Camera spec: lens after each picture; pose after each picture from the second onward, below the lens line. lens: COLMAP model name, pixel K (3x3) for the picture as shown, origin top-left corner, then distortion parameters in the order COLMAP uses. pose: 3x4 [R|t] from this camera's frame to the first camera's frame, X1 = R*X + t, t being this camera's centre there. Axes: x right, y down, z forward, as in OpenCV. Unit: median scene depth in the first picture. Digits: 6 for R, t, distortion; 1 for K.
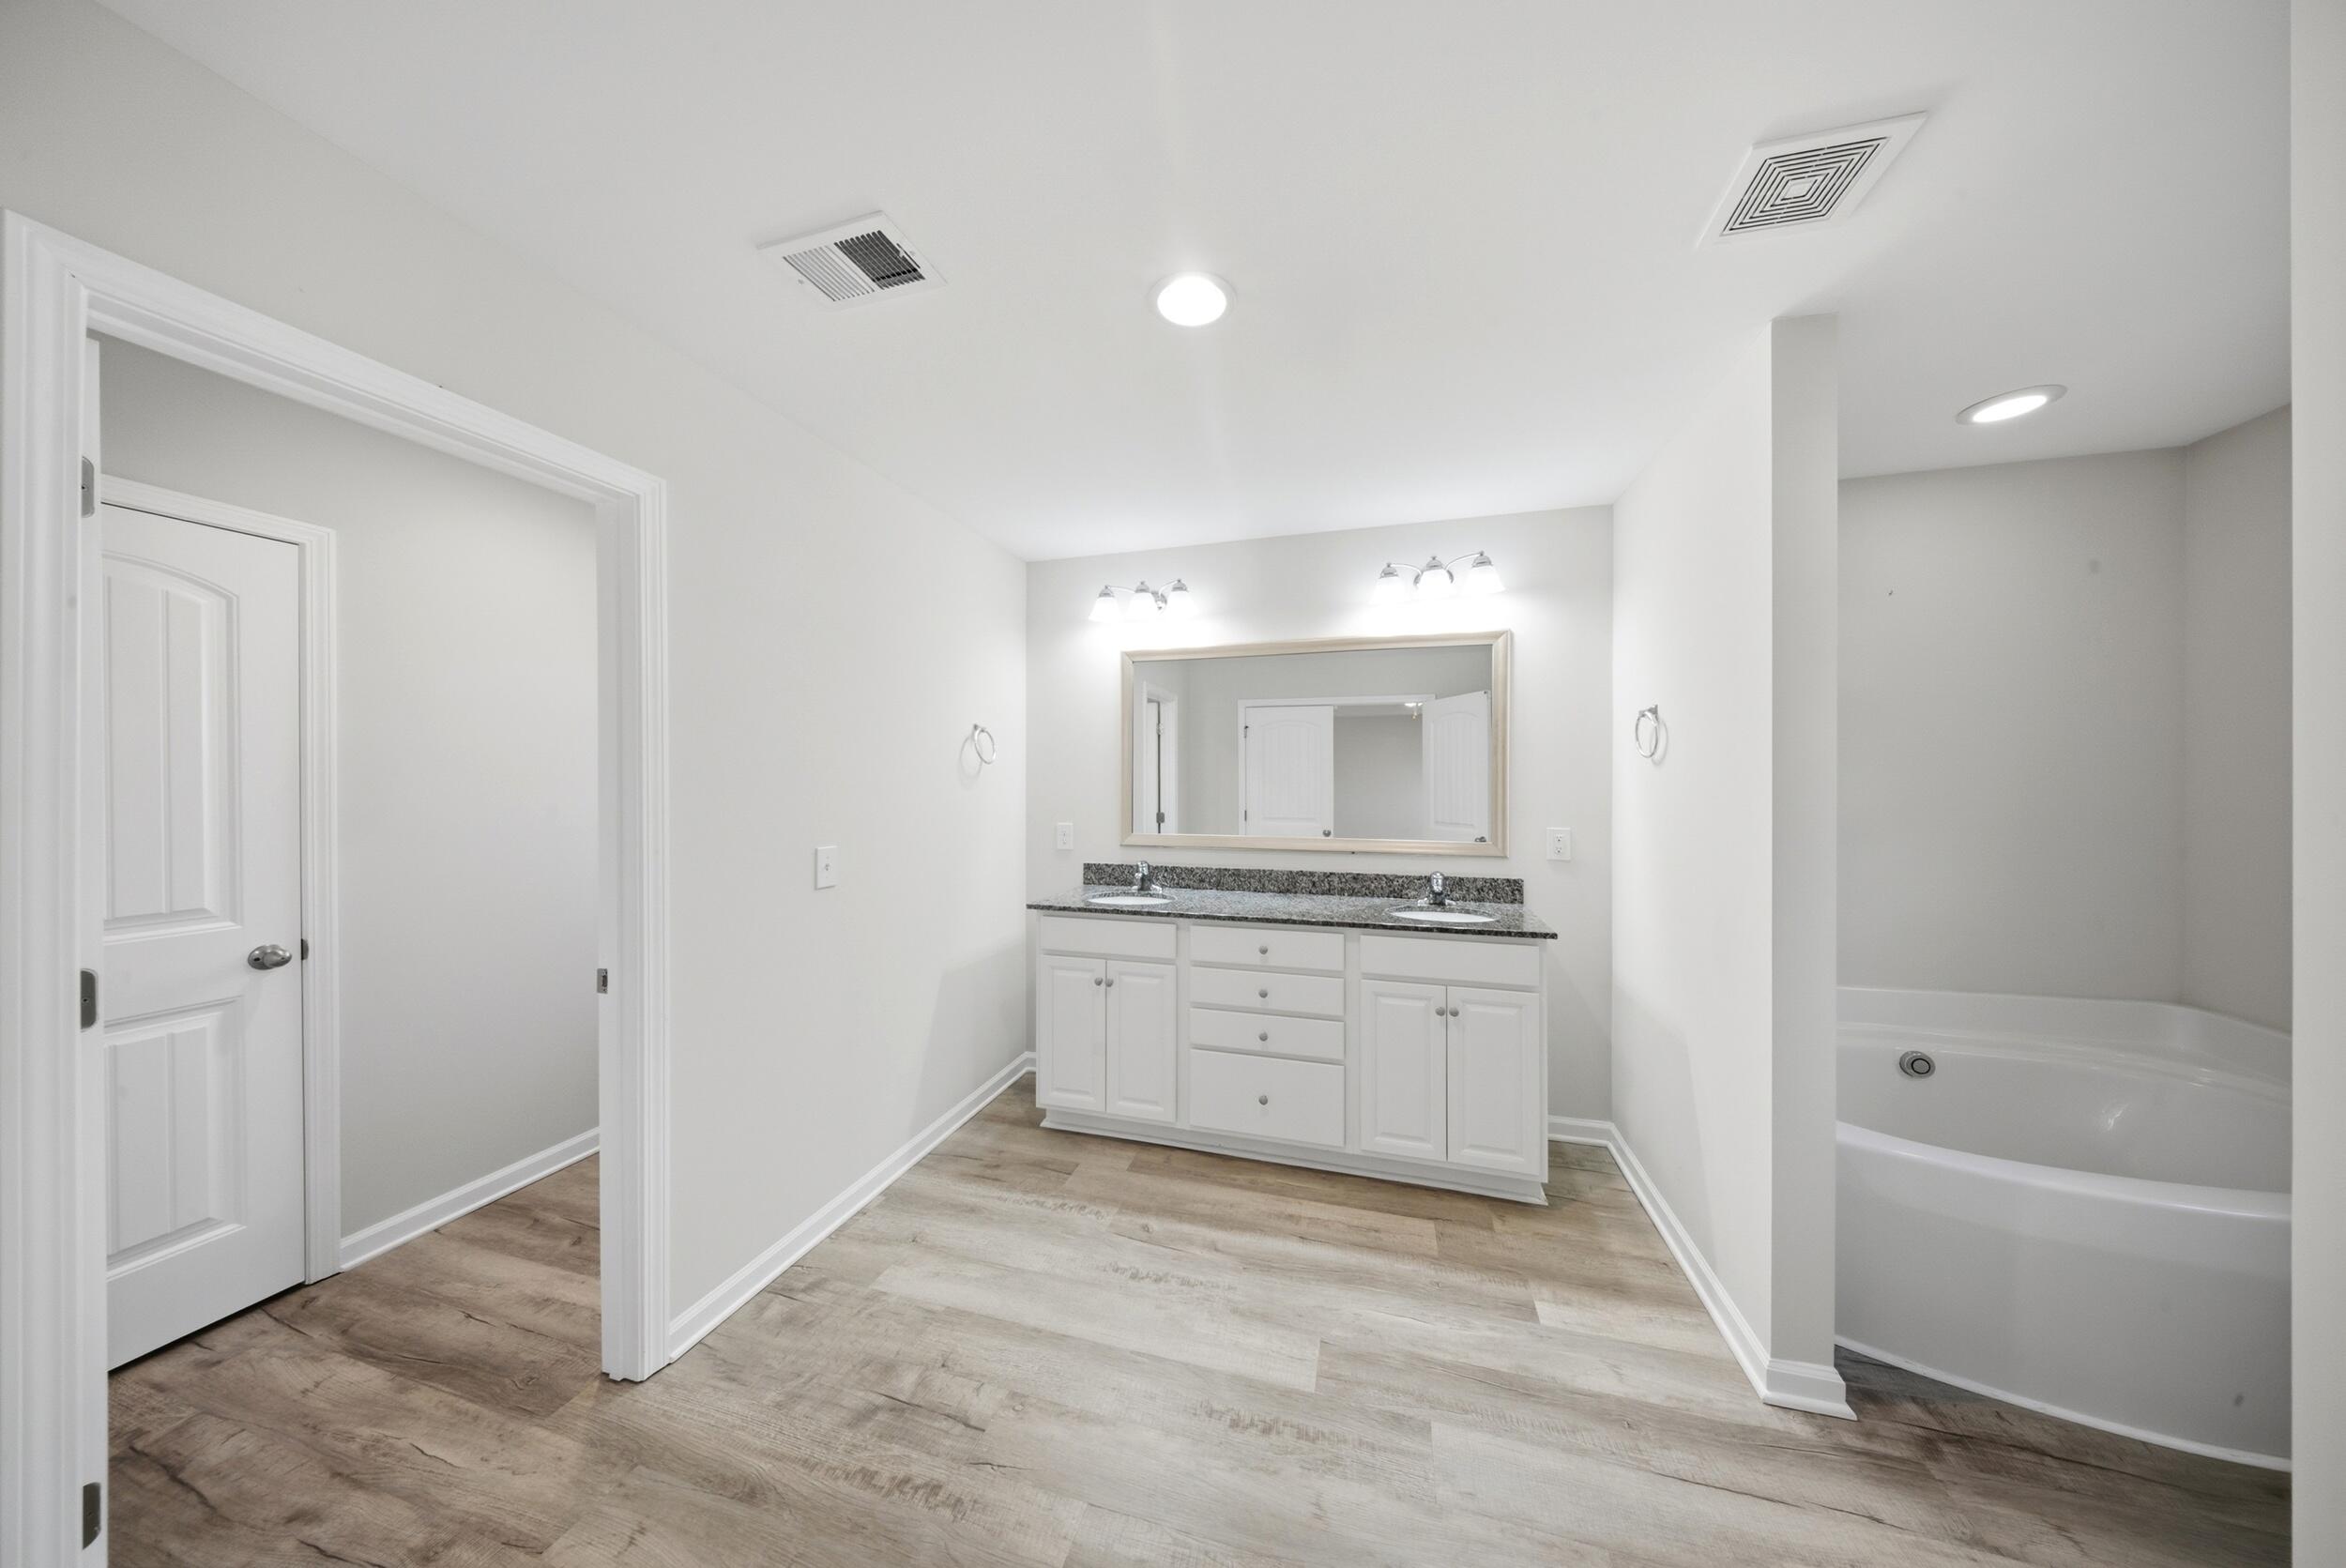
lens RADIAL K [[696.6, 0, 1184.2], [0, 696.6, 778.8], [0, 0, 1]] dist [0.014115, -0.005663]
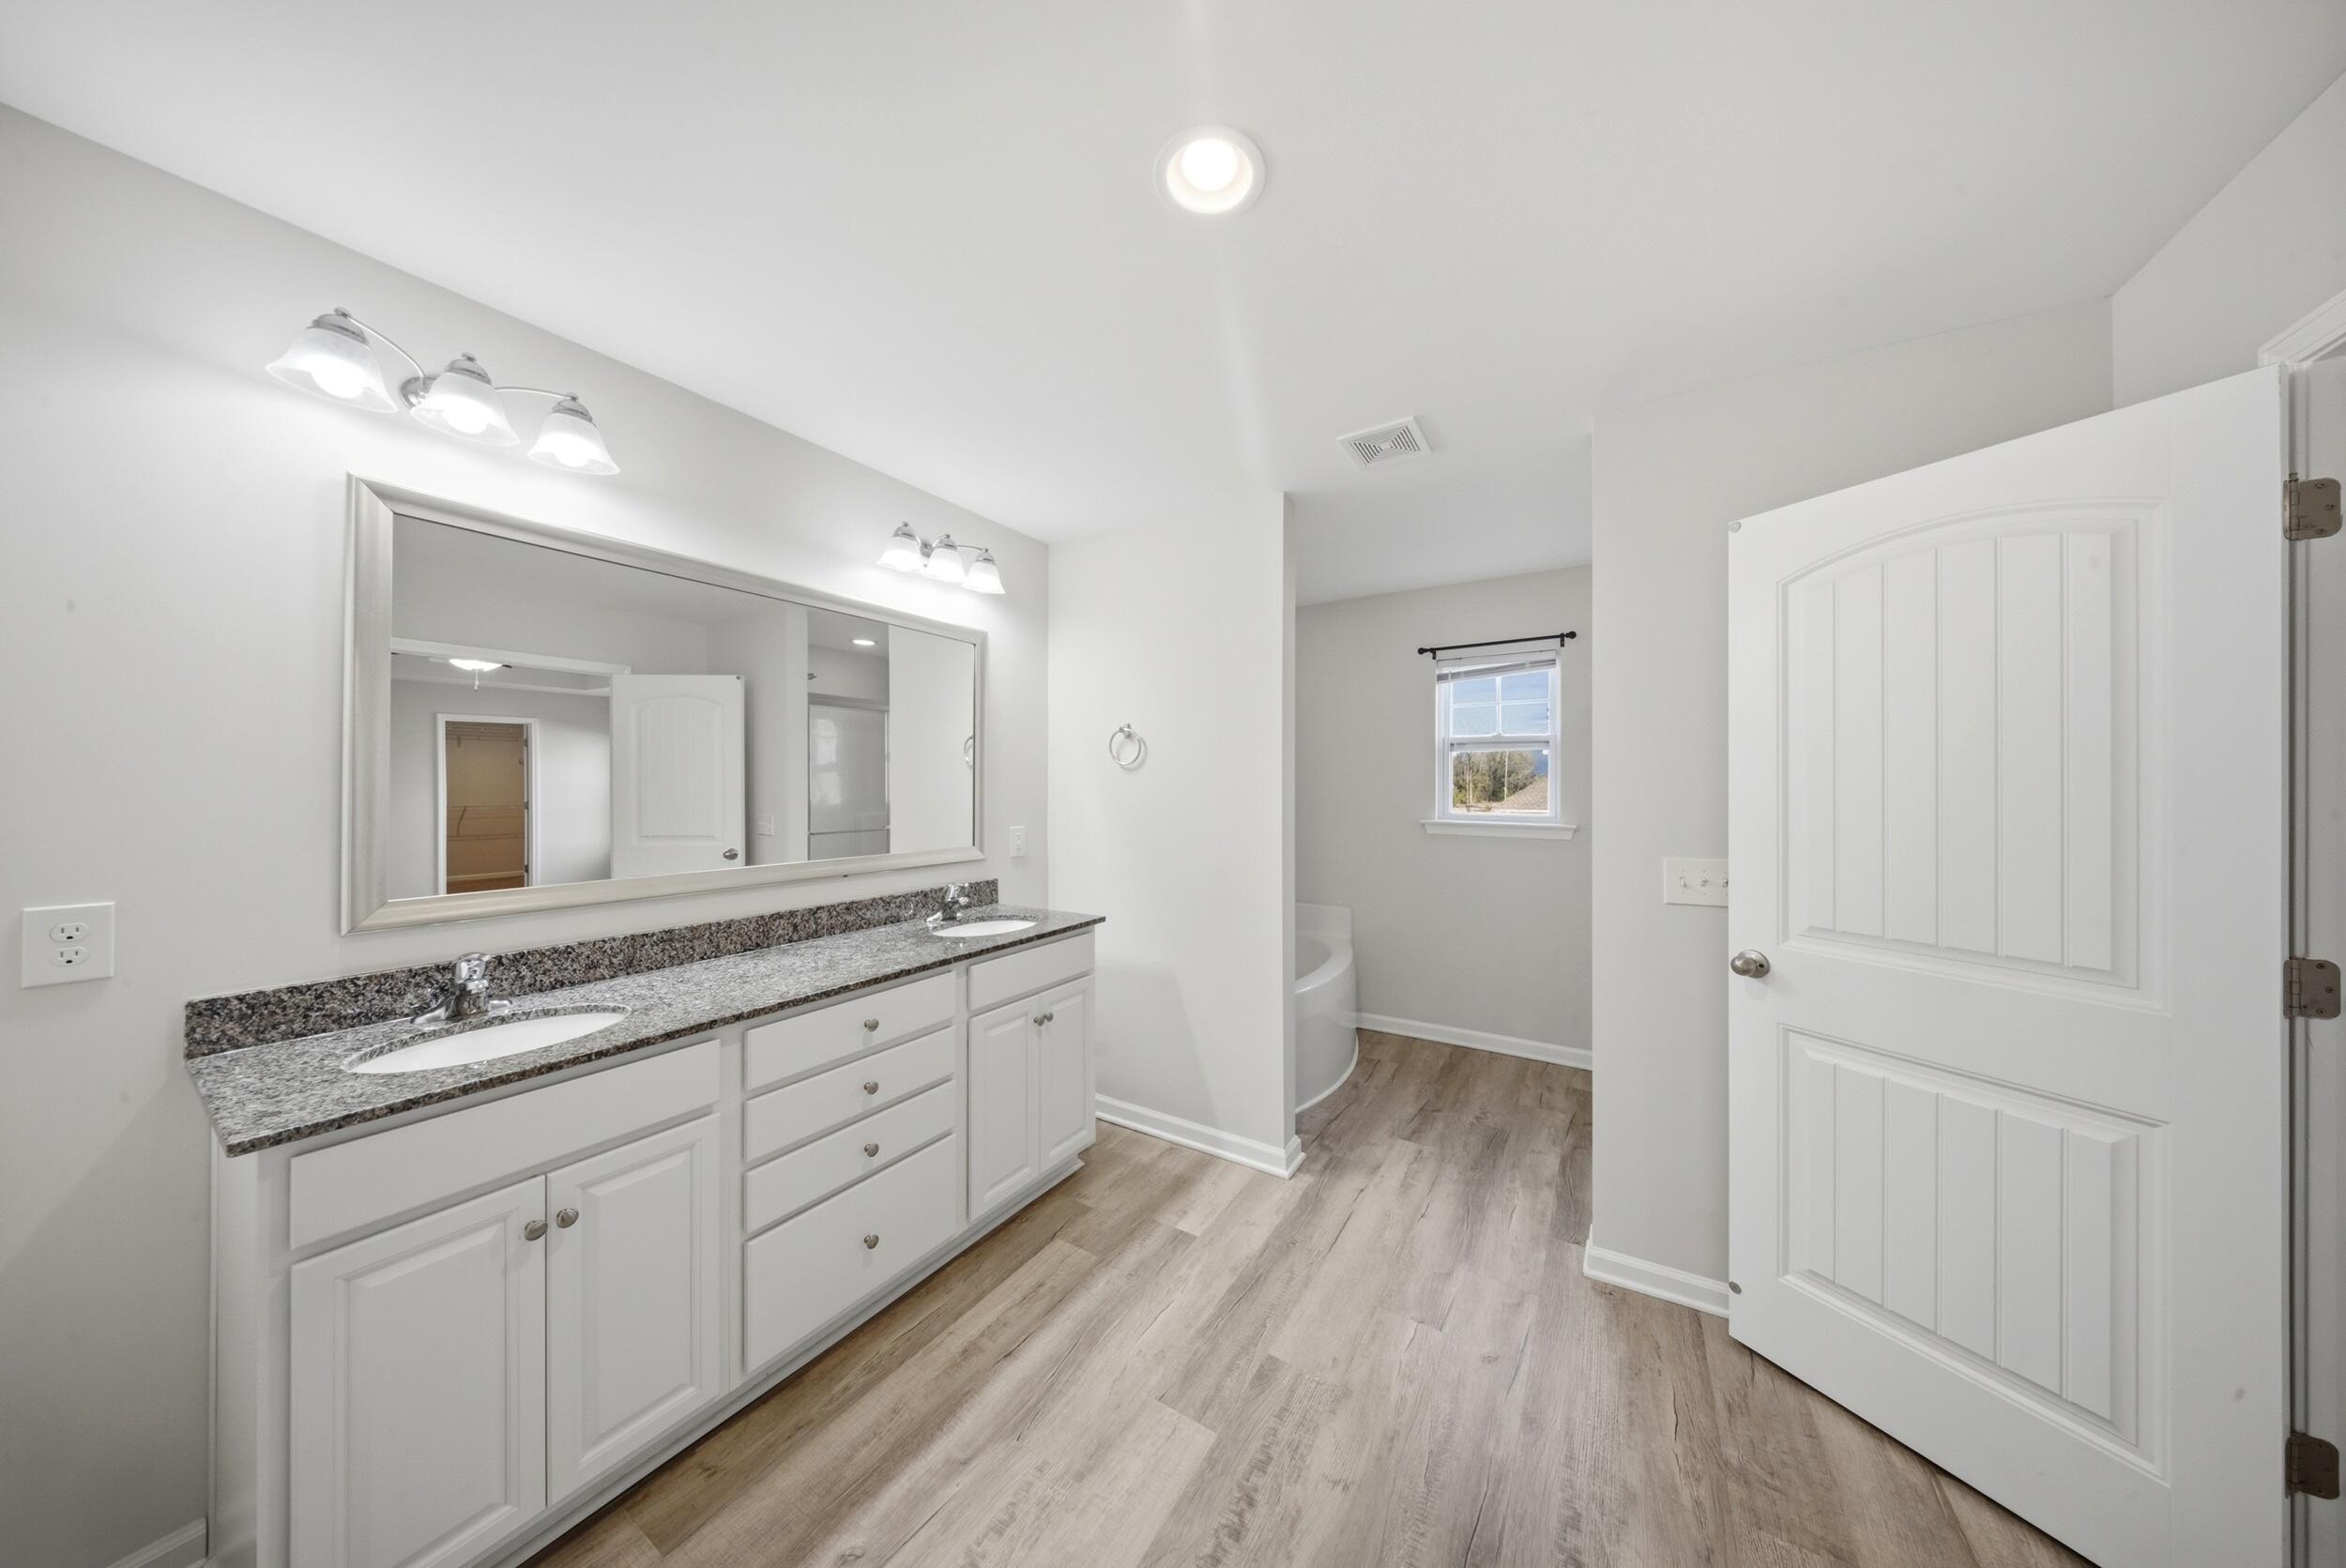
lens RADIAL K [[696.6, 0, 1184.2], [0, 696.6, 778.8], [0, 0, 1]] dist [0.014115, -0.005663]
pose [[0.273224, 0.008172, 0.961916, -0.538304], [-0.001748, 0.999966, -0.007998, 0.005478], [-0.961949, 0.000504, 0.273230, 0.575638]]
